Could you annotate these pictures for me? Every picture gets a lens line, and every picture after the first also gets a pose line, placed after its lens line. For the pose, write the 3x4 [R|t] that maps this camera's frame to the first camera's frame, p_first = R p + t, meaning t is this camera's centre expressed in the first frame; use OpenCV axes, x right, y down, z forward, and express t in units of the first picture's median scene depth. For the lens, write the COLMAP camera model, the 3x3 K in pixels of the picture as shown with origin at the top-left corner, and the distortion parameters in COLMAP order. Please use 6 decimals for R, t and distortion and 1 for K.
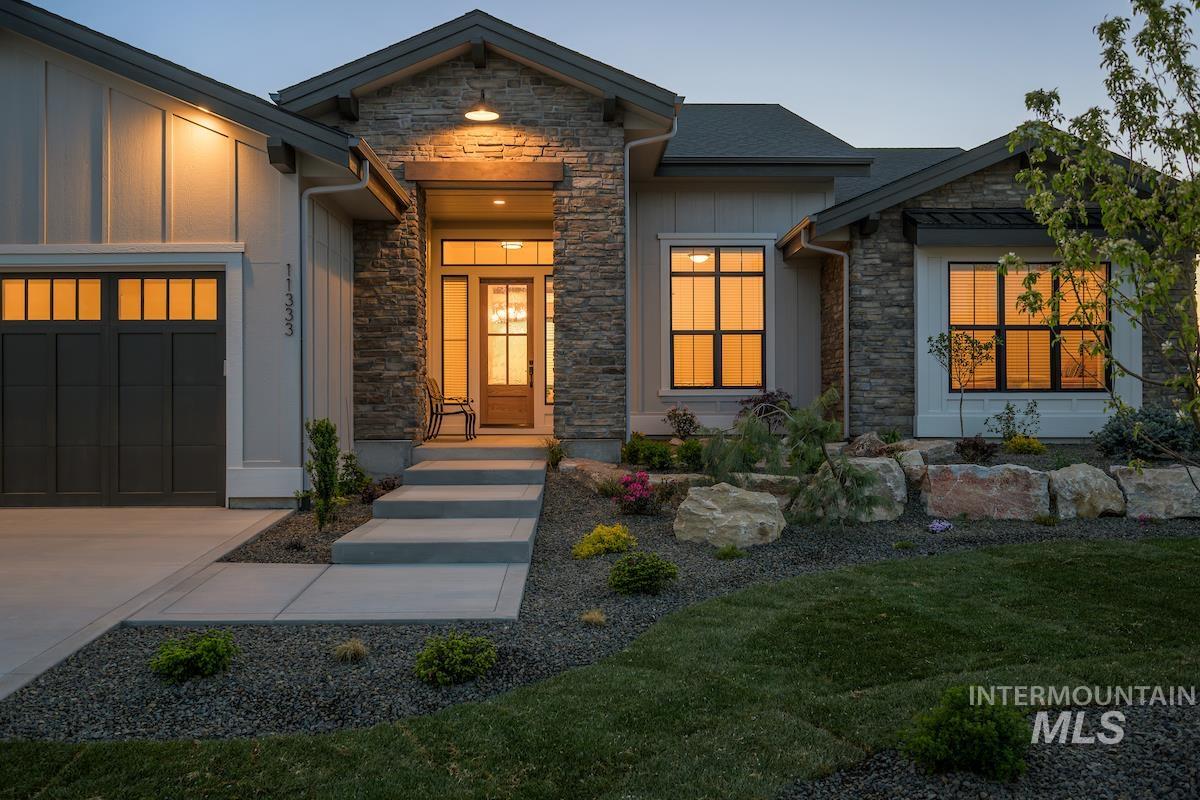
lens RADIAL K [[972.0, 0, 600.3], [0, 972.0, 397.8], [0, 0, 1]] dist [-0.000684, -0.000491]
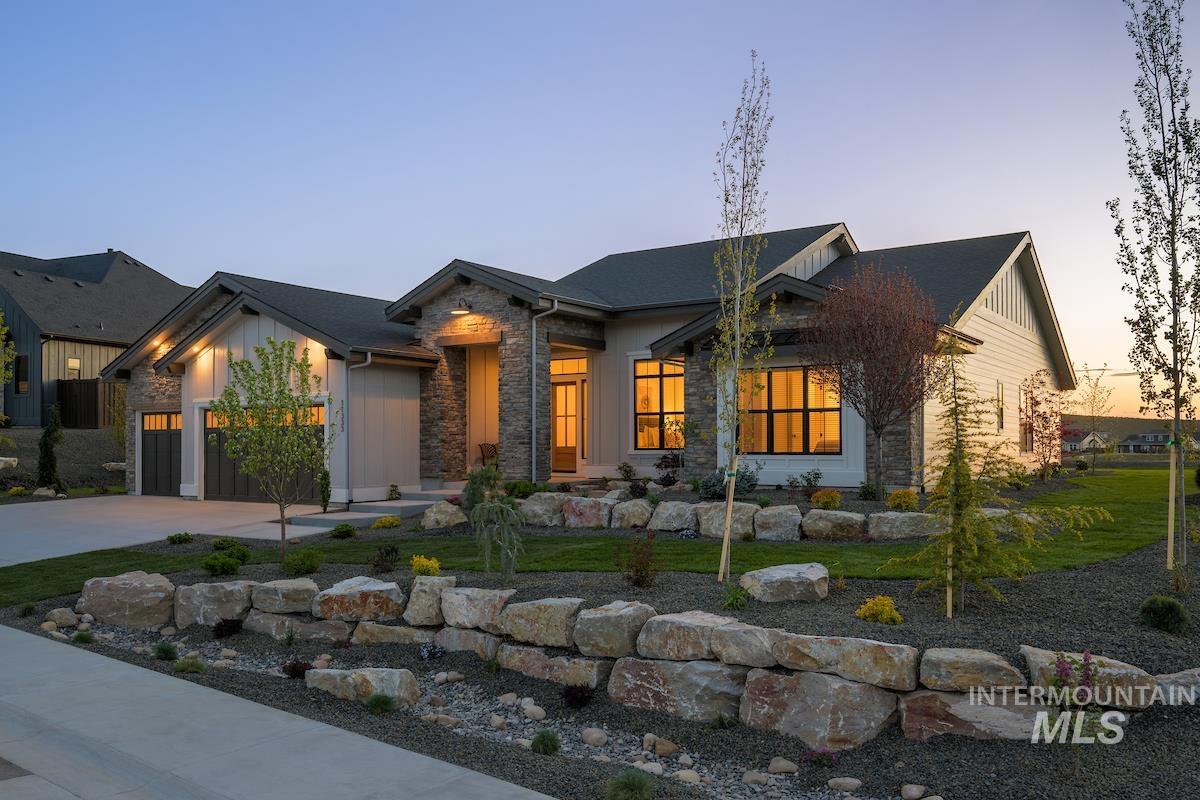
lens RADIAL K [[972.0, 0, 599.6], [0, 972.0, 406.1], [0, 0, 1]] dist [-0.000684, -0.000491]
pose [[0.821393, -0.023307, -0.569887, 1.050485], [0.005447, 0.999440, -0.033024, -0.032320], [0.570337, 0.024021, 0.821059, -0.375370]]
